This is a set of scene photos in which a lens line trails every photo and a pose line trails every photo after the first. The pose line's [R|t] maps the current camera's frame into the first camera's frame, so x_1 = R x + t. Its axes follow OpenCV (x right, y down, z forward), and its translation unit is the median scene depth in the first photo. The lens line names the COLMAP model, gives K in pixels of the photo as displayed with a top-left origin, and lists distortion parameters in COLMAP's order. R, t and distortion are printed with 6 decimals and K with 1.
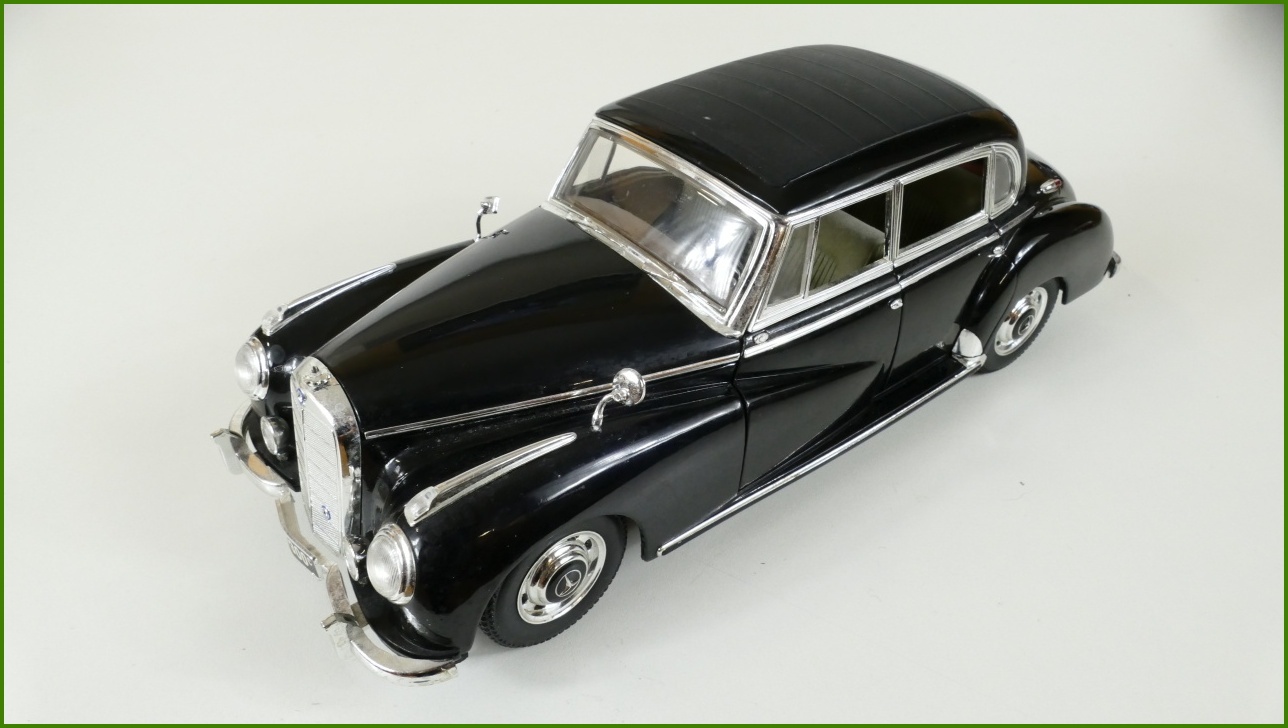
lens RADIAL K [[957.1, 0, 644.0], [0, 957.1, 364.0], [0, 0, 1]] dist [-0.090121, 0.001061]
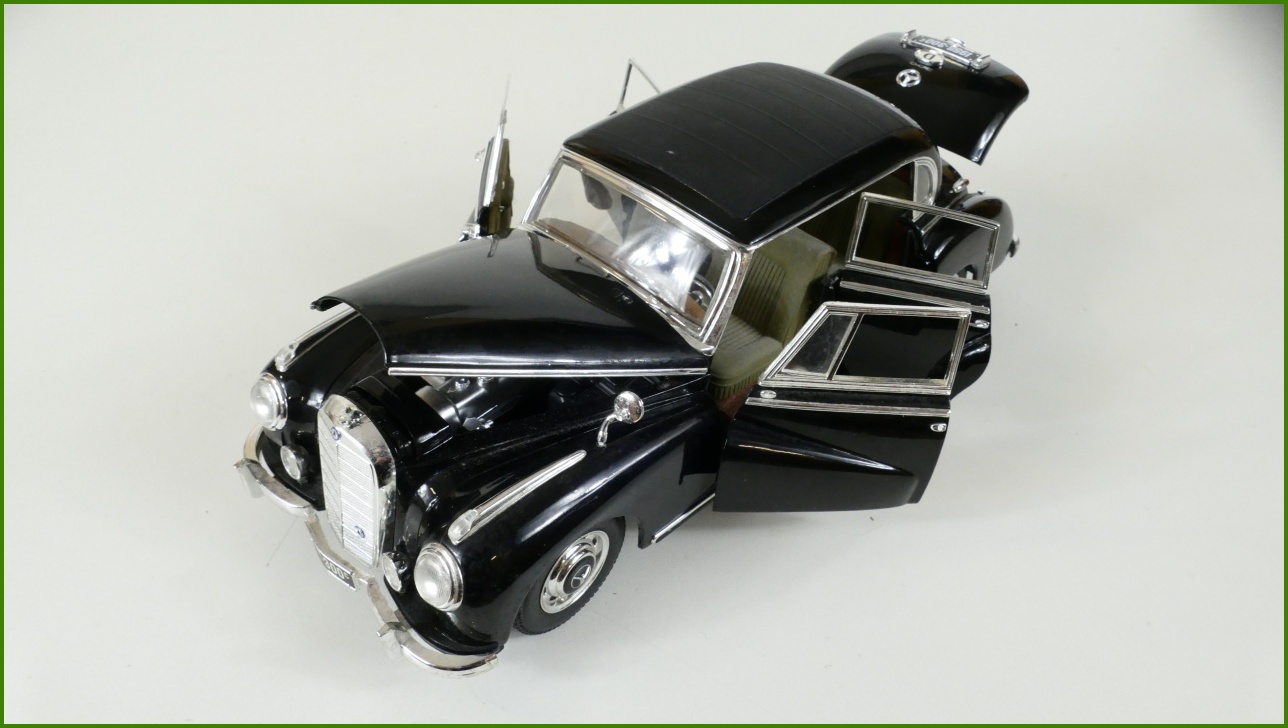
lens RADIAL K [[957.1, 0, 644.0], [0, 957.1, 364.0], [0, 0, 1]] dist [-0.090121, 0.001061]
pose [[0.992213, -0.059604, 0.109365, -0.114287], [0.051949, 0.996083, 0.071555, -0.104075], [-0.113201, -0.065316, 0.991423, -0.137015]]
